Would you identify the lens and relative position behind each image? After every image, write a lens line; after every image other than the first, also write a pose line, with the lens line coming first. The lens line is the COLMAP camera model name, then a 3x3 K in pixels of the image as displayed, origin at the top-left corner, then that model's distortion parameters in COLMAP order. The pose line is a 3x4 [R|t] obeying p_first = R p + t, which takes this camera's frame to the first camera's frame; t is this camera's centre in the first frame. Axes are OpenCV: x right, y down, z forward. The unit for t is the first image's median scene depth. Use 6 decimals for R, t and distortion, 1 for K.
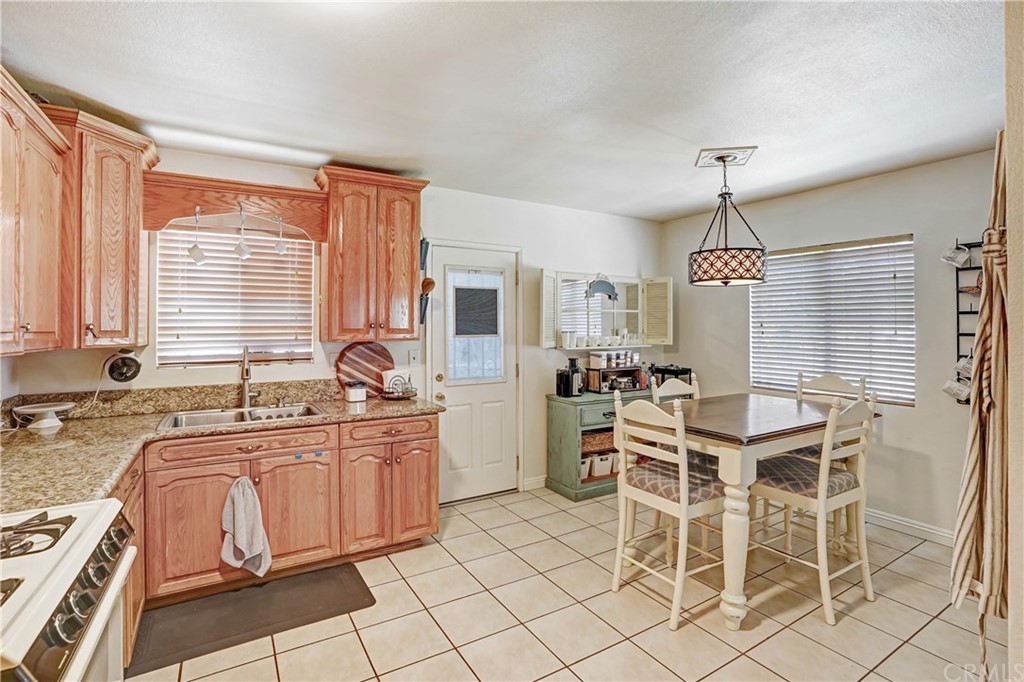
lens RADIAL K [[477.5, 0, 484.0], [0, 477.5, 327.0], [0, 0, 1]] dist [-0.065827, 0.022828]
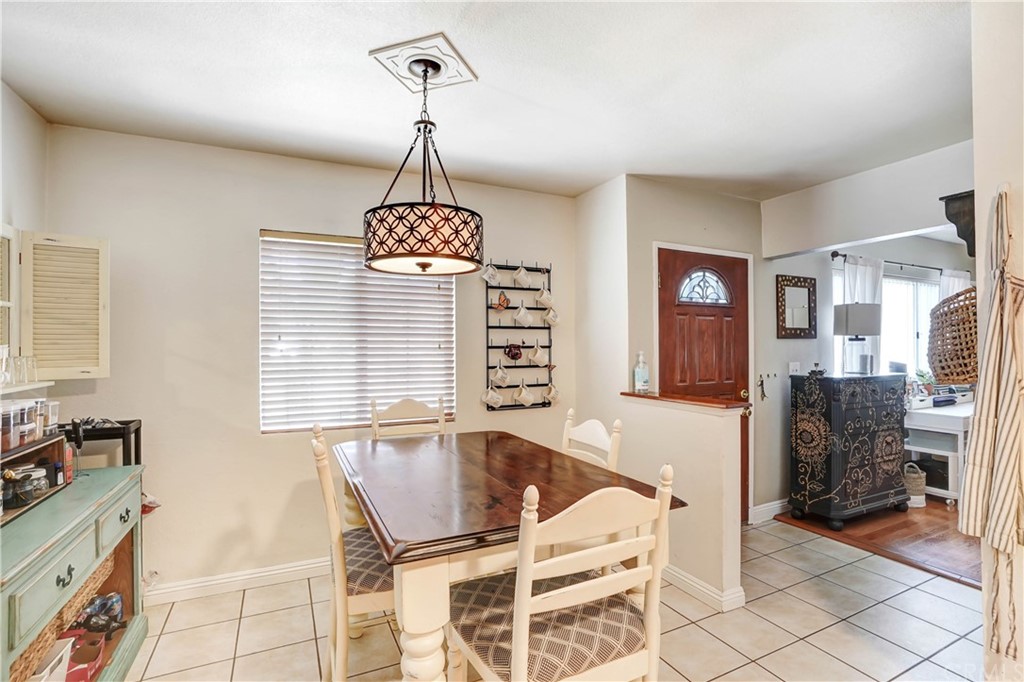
lens RADIAL K [[496.7, 0, 512.0], [0, 496.7, 341.0], [0, 0, 1]] dist [-0.000158, 0.000281]
pose [[0.080767, 0.005259, 0.996719, -0.092394], [0.007284, 0.999956, -0.005866, 0.006504], [-0.996706, 0.007734, 0.080725, 0.600489]]
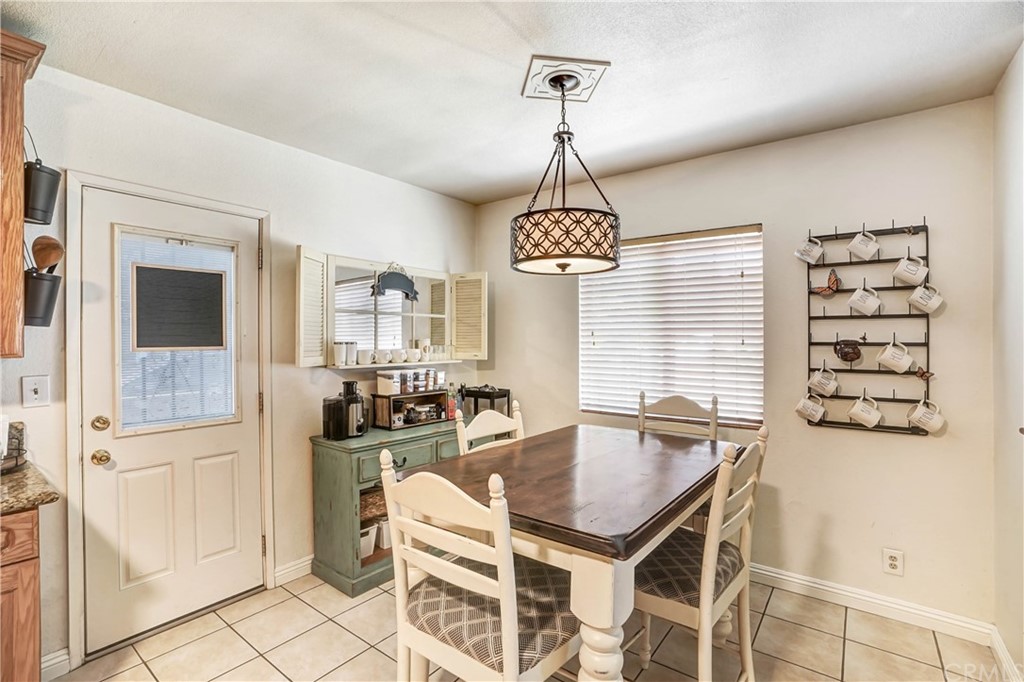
lens RADIAL K [[485.6, 0, 496.6], [0, 485.6, 342.2], [0, 0, 1]] dist [-0.032820, -0.000077]
pose [[0.922207, 0.000025, 0.386696, 0.116266], [-0.000504, 0.999999, 0.001136, 0.009053], [-0.386696, -0.001242, 0.922207, 0.289066]]
